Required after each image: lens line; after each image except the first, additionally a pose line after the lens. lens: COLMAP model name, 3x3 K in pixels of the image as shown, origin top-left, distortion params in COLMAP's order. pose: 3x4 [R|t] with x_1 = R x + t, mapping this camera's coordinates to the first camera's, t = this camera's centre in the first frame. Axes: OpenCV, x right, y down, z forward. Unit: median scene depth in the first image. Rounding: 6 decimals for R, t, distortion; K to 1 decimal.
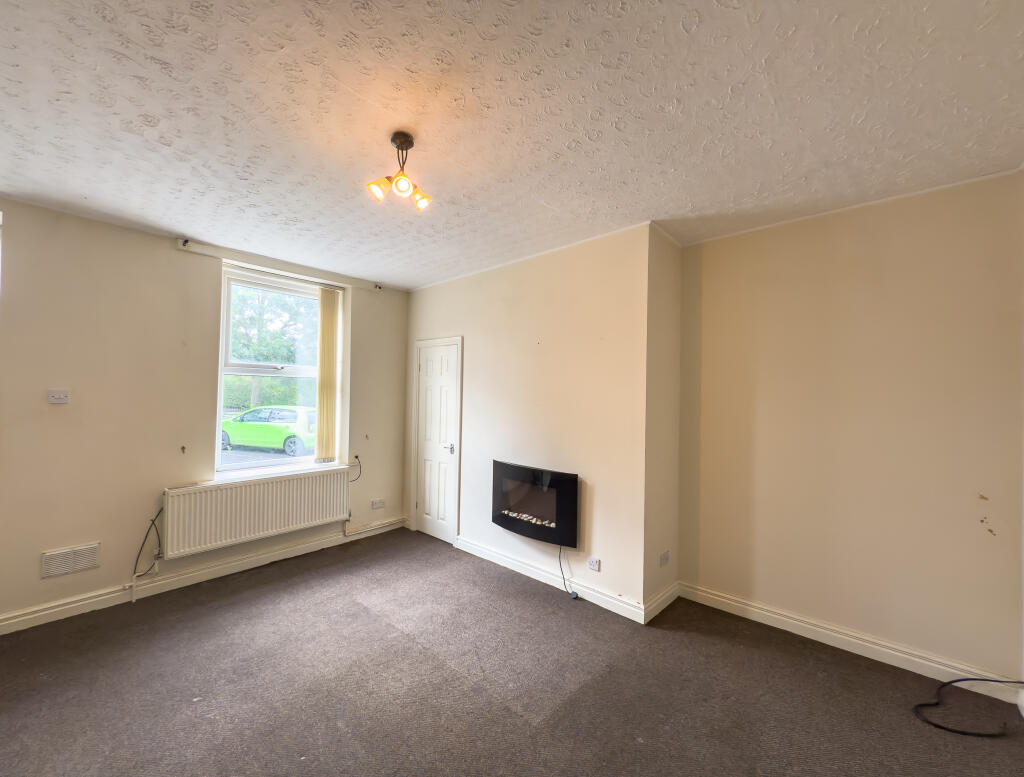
lens RADIAL K [[416.7, 0, 507.8], [0, 416.7, 389.9], [0, 0, 1]] dist [0.000151, -0.000230]
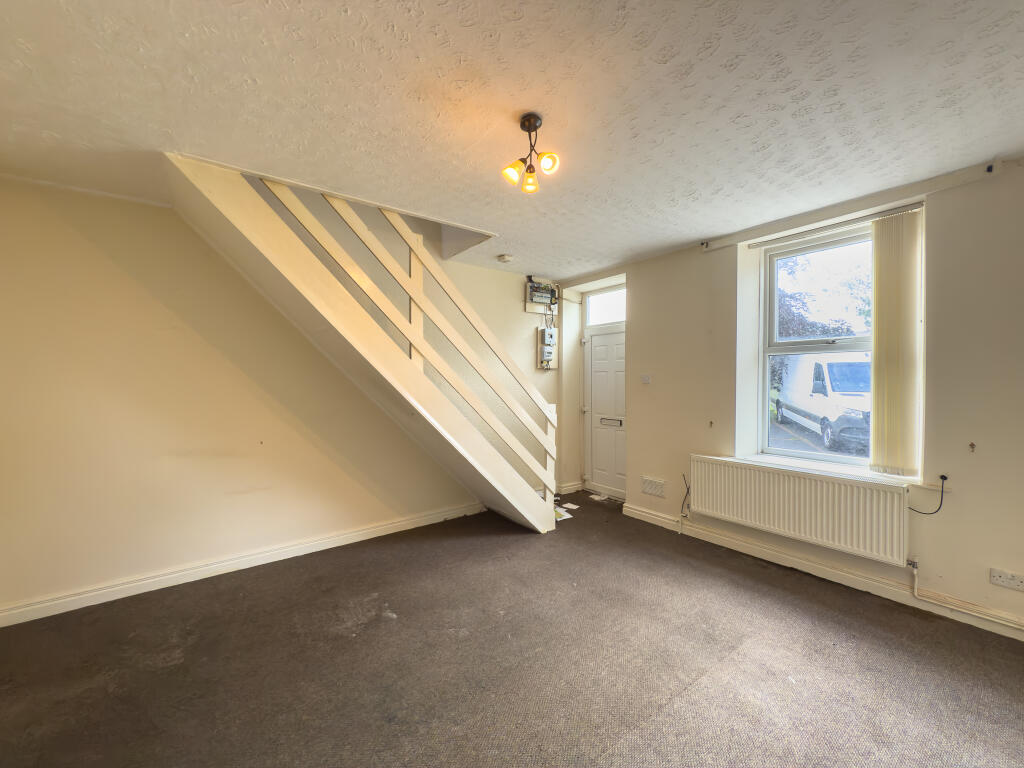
lens RADIAL K [[411.5, 0, 508.4], [0, 411.5, 383.3], [0, 0, 1]] dist [-0.002598, -0.000086]
pose [[-0.209126, -0.003186, -0.977884, 0.436916], [0.013077, 0.999896, -0.006054, 0.029779], [0.977801, -0.014054, -0.209063, 0.671879]]
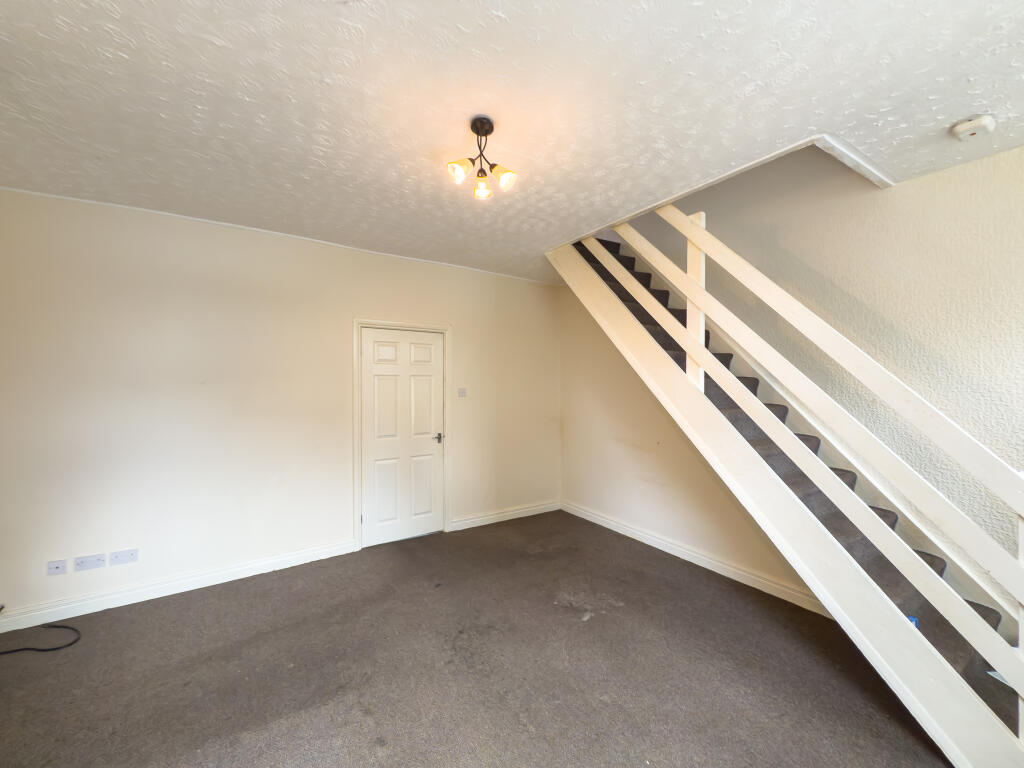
lens RADIAL K [[413.1, 0, 513.6], [0, 413.1, 384.5], [0, 0, 1]] dist [-0.001277, -0.000197]
pose [[-0.962184, -0.022712, 0.271451, -0.347520], [-0.022592, 0.999738, 0.003569, -0.001301], [-0.271461, -0.002699, -0.962446, 1.115277]]
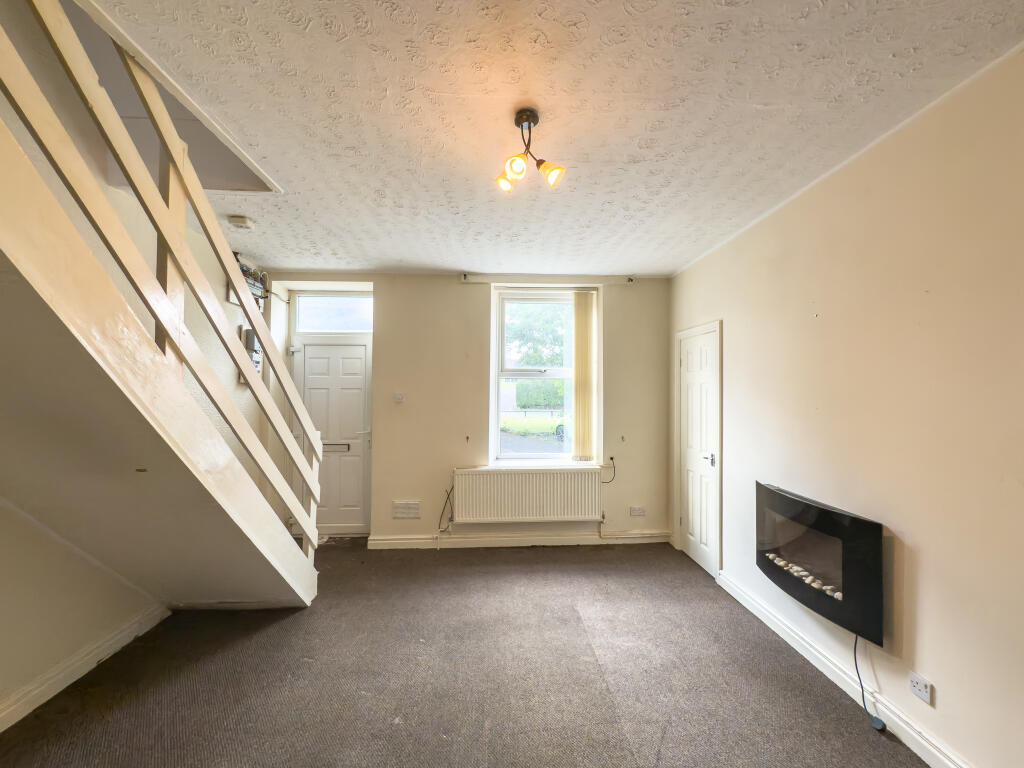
lens RADIAL K [[415.8, 0, 511.4], [0, 415.8, 384.9], [0, 0, 1]] dist [-0.001512, -0.000387]
pose [[0.706910, -0.025411, -0.706847, 0.209708], [0.017344, 0.999677, -0.018592, 0.004264], [0.707090, 0.000883, 0.707123, 0.192171]]
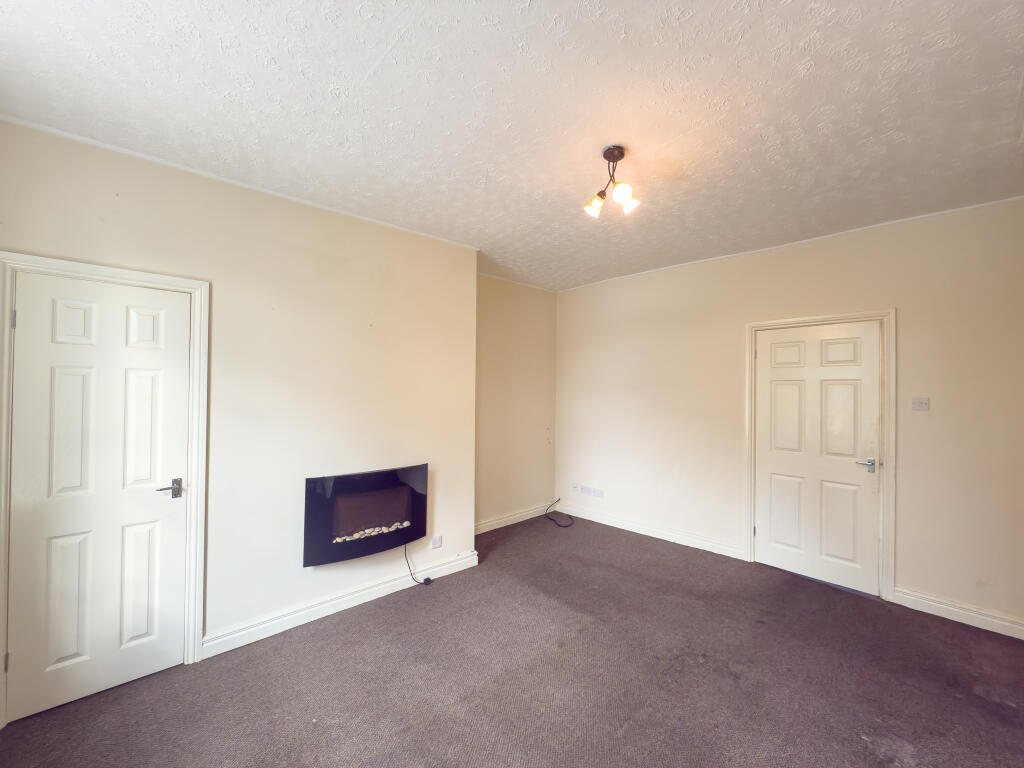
lens RADIAL K [[413.6, 0, 511.0], [0, 413.6, 383.9], [0, 0, 1]] dist [-0.003263, -0.000108]
pose [[0.095182, -0.007212, 0.995434, -0.786907], [-0.016263, 0.999829, 0.008799, -0.003508], [-0.995327, -0.017026, 0.095049, 0.674481]]
